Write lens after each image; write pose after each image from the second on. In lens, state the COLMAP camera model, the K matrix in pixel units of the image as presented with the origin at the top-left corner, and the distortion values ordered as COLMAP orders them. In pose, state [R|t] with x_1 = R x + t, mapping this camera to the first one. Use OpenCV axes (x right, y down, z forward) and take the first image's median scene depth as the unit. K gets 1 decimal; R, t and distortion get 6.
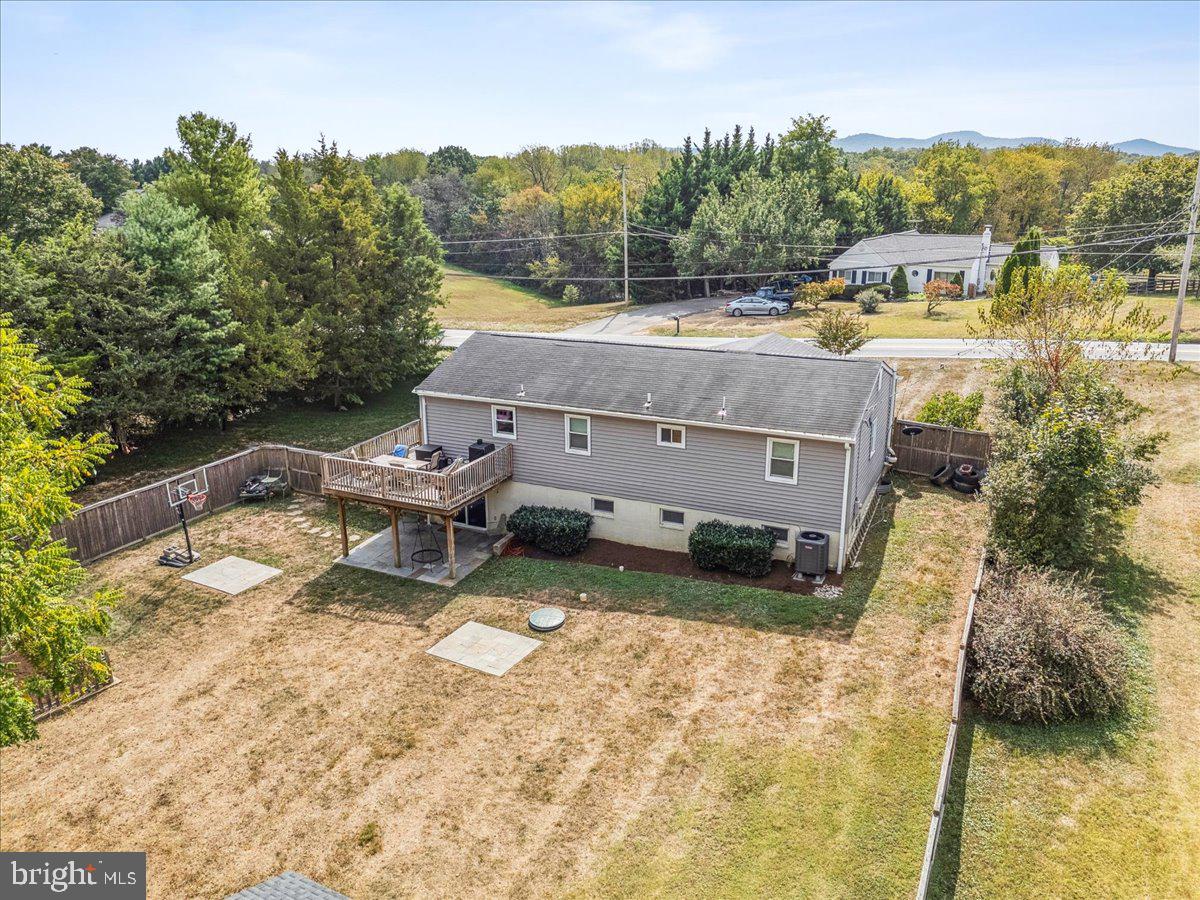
lens RADIAL K [[912.7, 0, 608.6], [0, 912.7, 403.6], [0, 0, 1]] dist [0.086796, -0.123185]
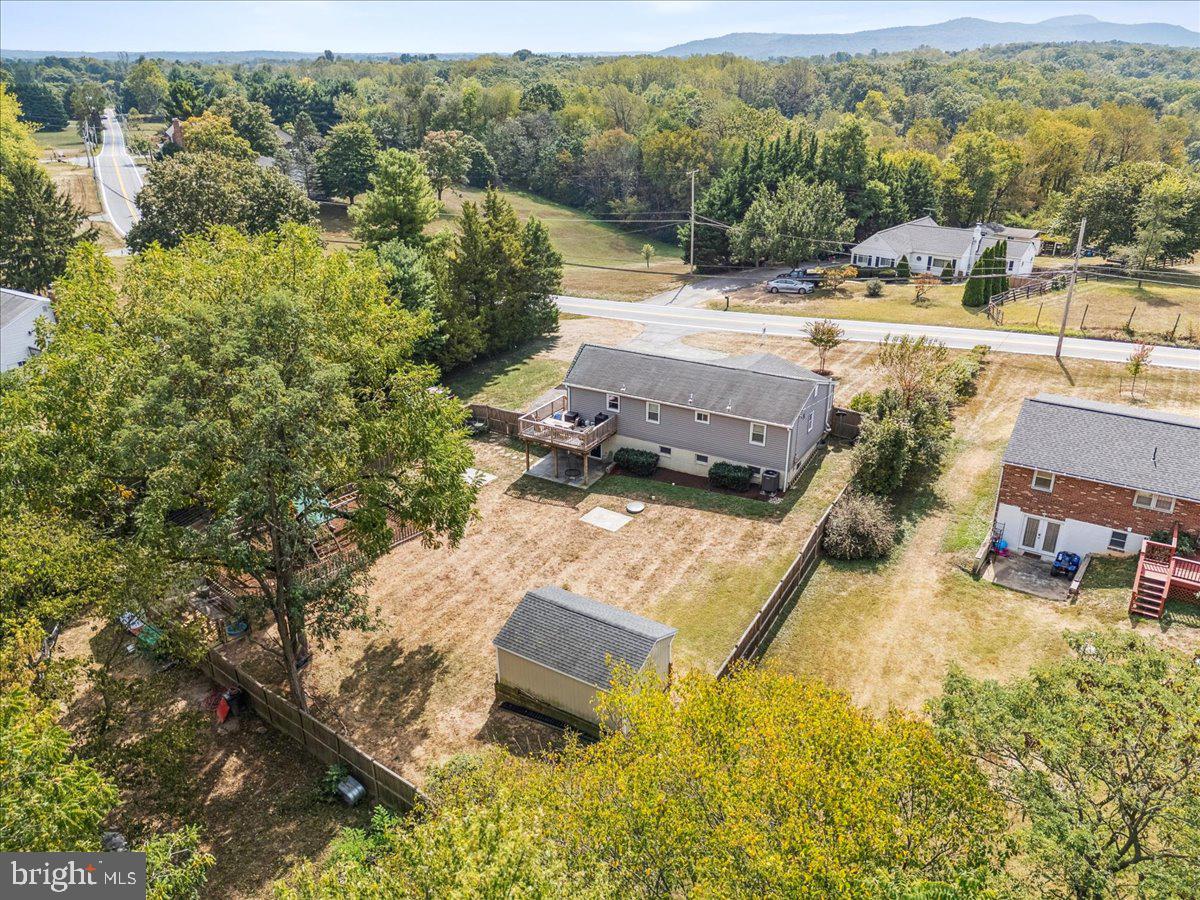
lens RADIAL K [[898.7, 0, 600.0], [0, 898.7, 450.0], [0, 0, 1]] dist [0.089912, -0.096914]
pose [[0.996010, 0.040156, -0.079694, 0.007475], [-0.026816, 0.986444, 0.161893, -0.186683], [0.085115, -0.159110, 0.983585, -0.836317]]
